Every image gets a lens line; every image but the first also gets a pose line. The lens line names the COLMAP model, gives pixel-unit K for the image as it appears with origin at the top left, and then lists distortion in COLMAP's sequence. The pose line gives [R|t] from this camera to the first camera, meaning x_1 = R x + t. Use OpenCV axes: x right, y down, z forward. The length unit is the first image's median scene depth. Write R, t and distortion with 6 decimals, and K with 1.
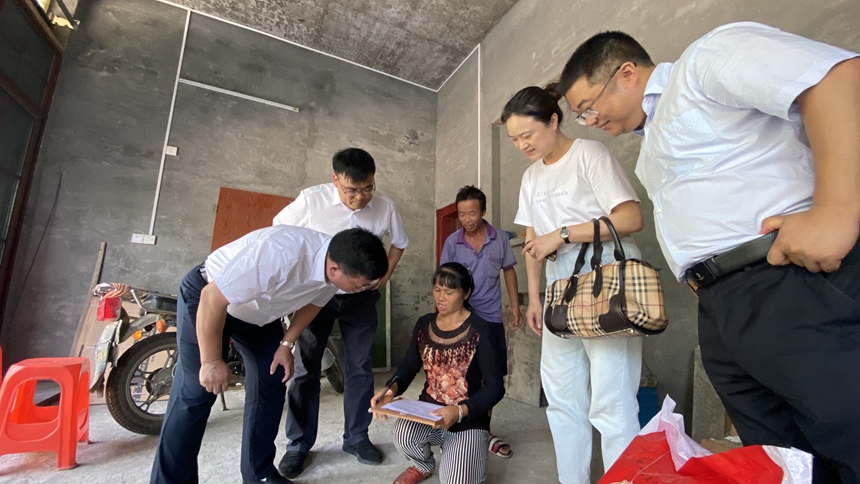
lens RADIAL K [[347.7, 0, 430.6], [0, 347.7, 239.7], [0, 0, 1]] dist [0.000754, -0.000021]
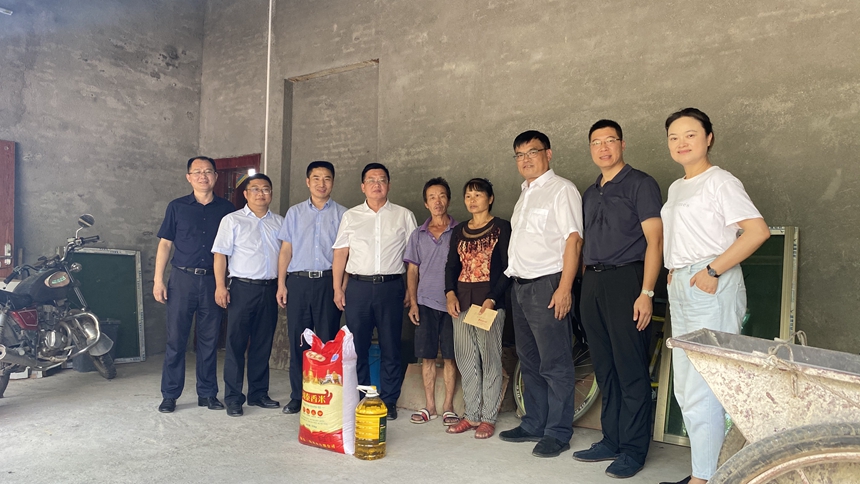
lens RADIAL K [[650.1, 0, 430.5], [0, 650.1, 242.5], [0, 0, 1]] dist [0.004048, -0.001411]
pose [[0.891878, 0.018024, 0.451917, -0.186461], [-0.088816, 0.986729, 0.135930, -0.149754], [-0.443470, -0.161370, 0.881643, -0.547541]]
